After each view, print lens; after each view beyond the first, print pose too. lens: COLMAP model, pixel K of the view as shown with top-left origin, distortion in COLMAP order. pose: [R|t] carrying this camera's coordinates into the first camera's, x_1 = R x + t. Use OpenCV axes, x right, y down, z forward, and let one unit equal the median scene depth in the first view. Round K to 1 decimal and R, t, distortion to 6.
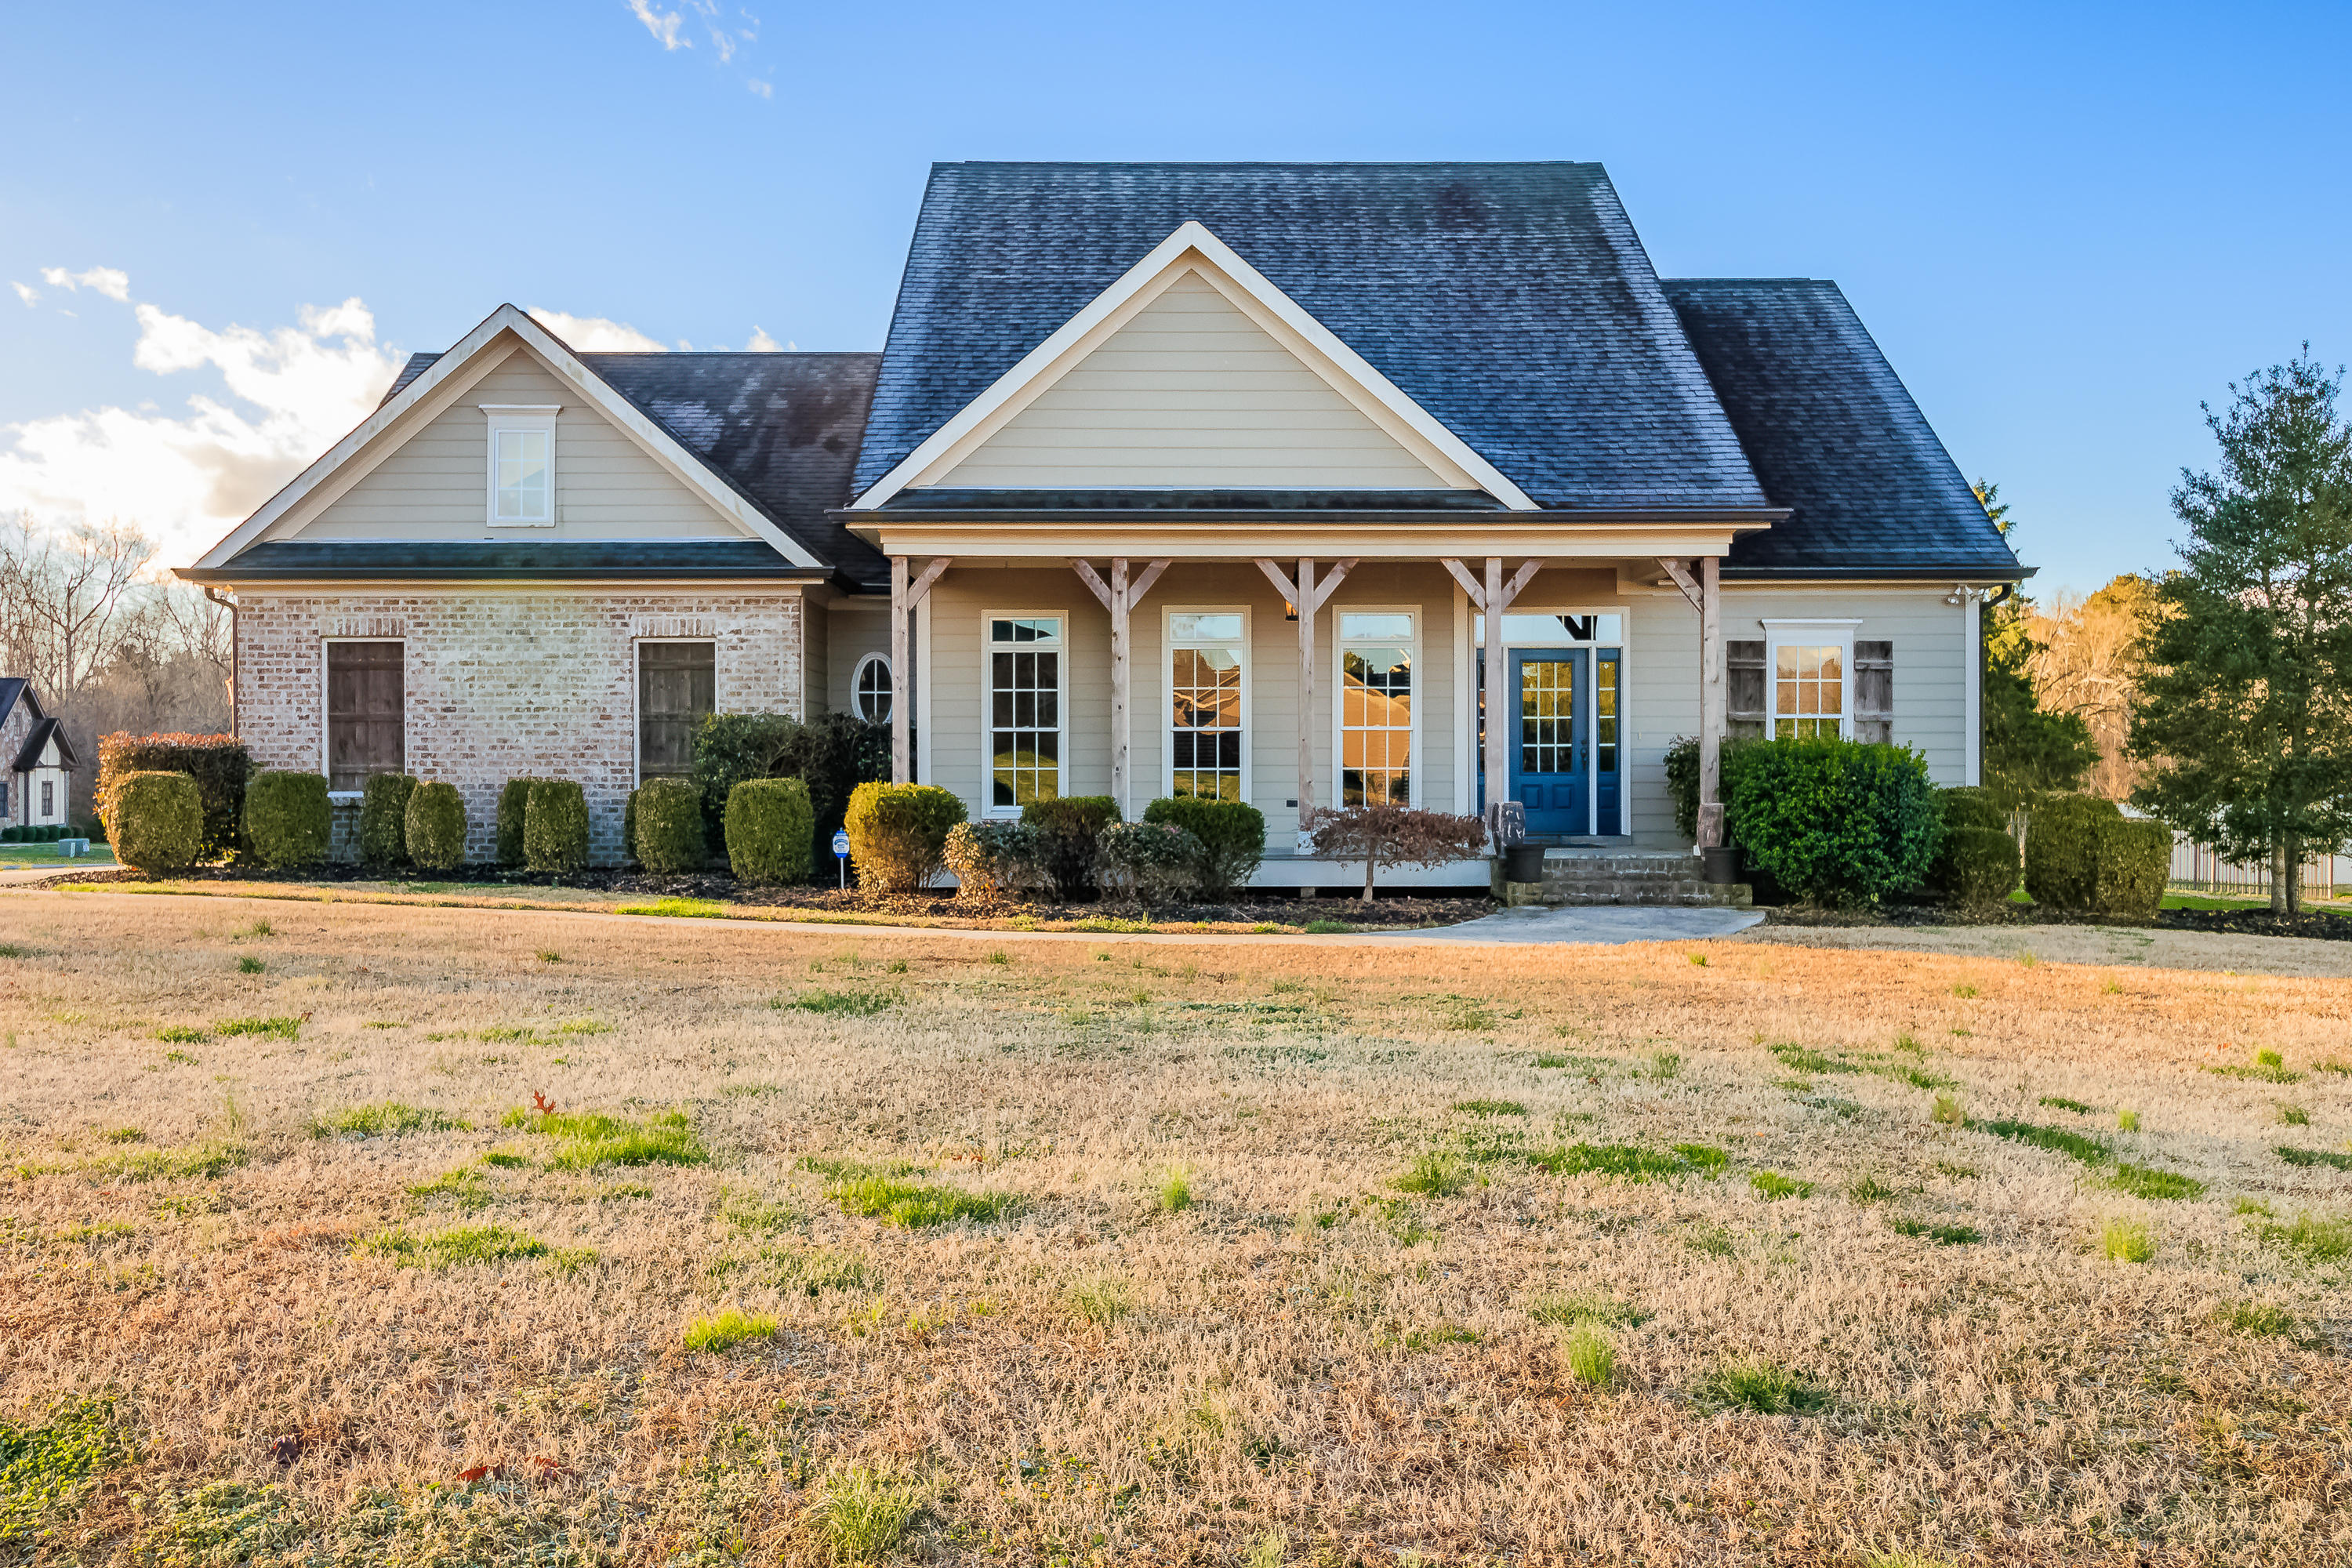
lens RADIAL K [[1885.4, 0, 1174.2], [0, 1885.4, 788.9], [0, 0, 1]] dist [0.009548, 0.003575]
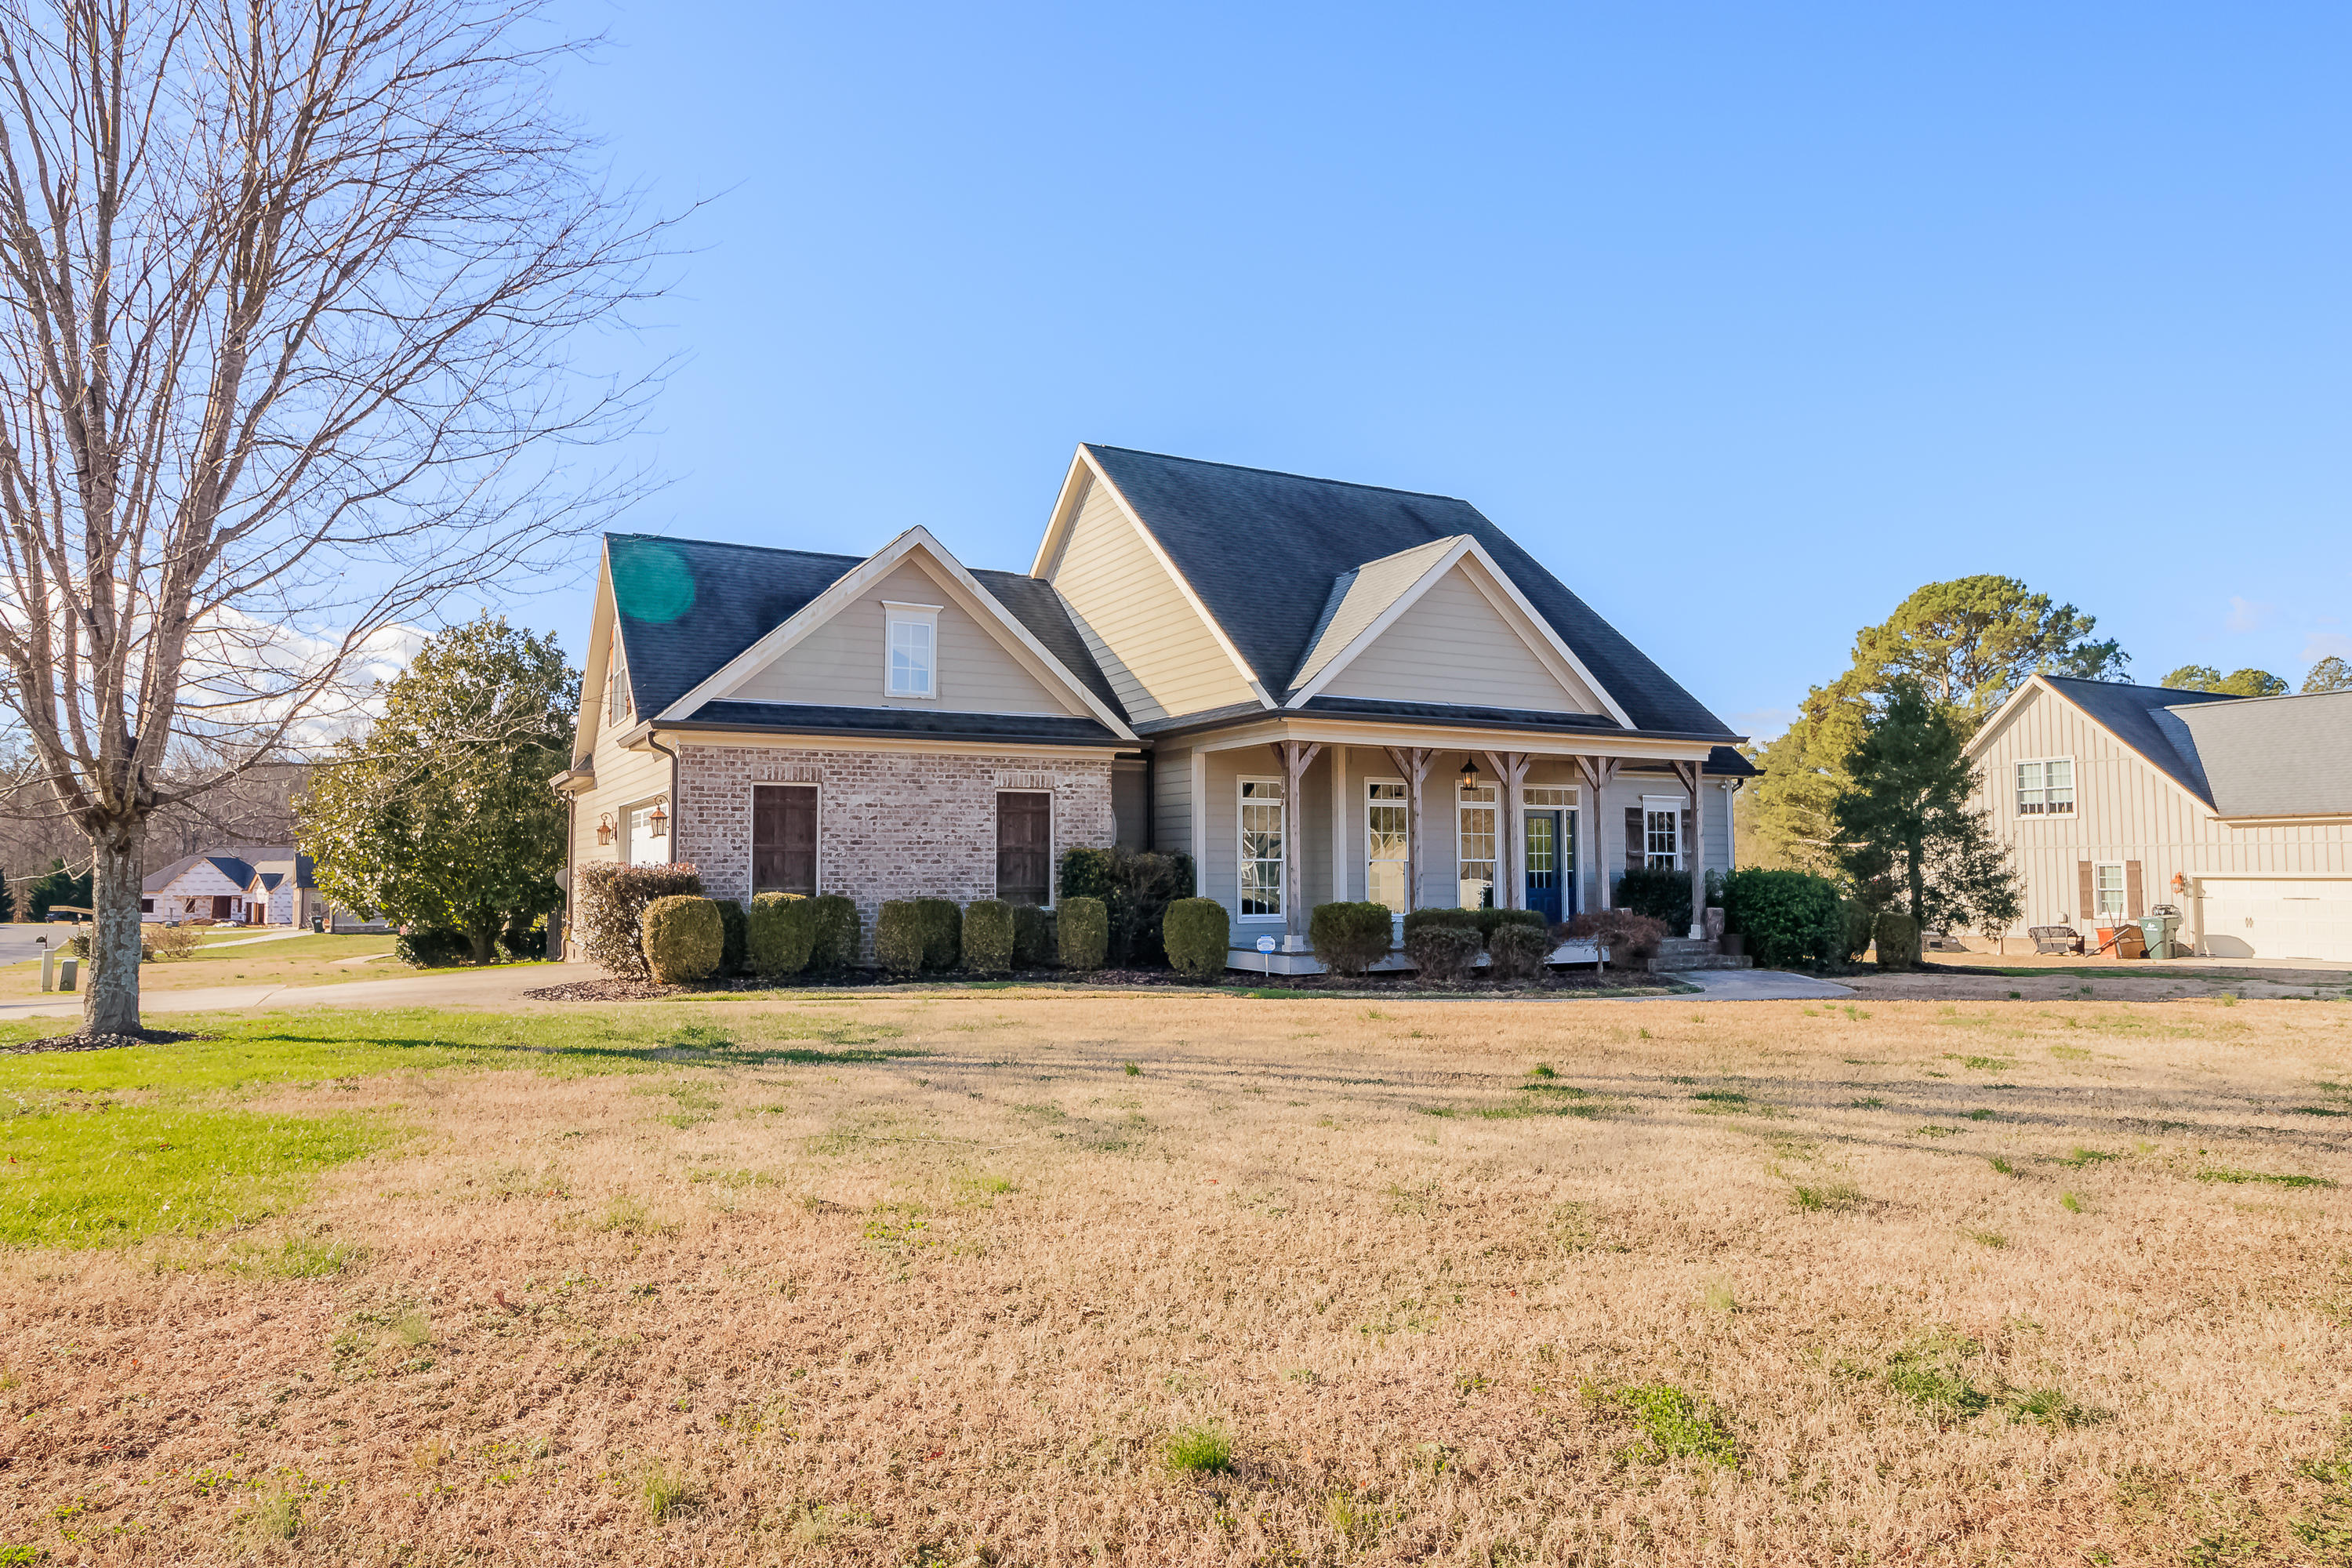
lens RADIAL K [[1469.0, 0, 1184.3], [0, 1469.0, 787.5], [0, 0, 1]] dist [0.043083, -0.019150]
pose [[0.879593, 0.026646, 0.474980, -0.653985], [0.006333, 0.997686, -0.067697, -0.011454], [-0.475685, 0.062554, 0.877389, 0.053687]]
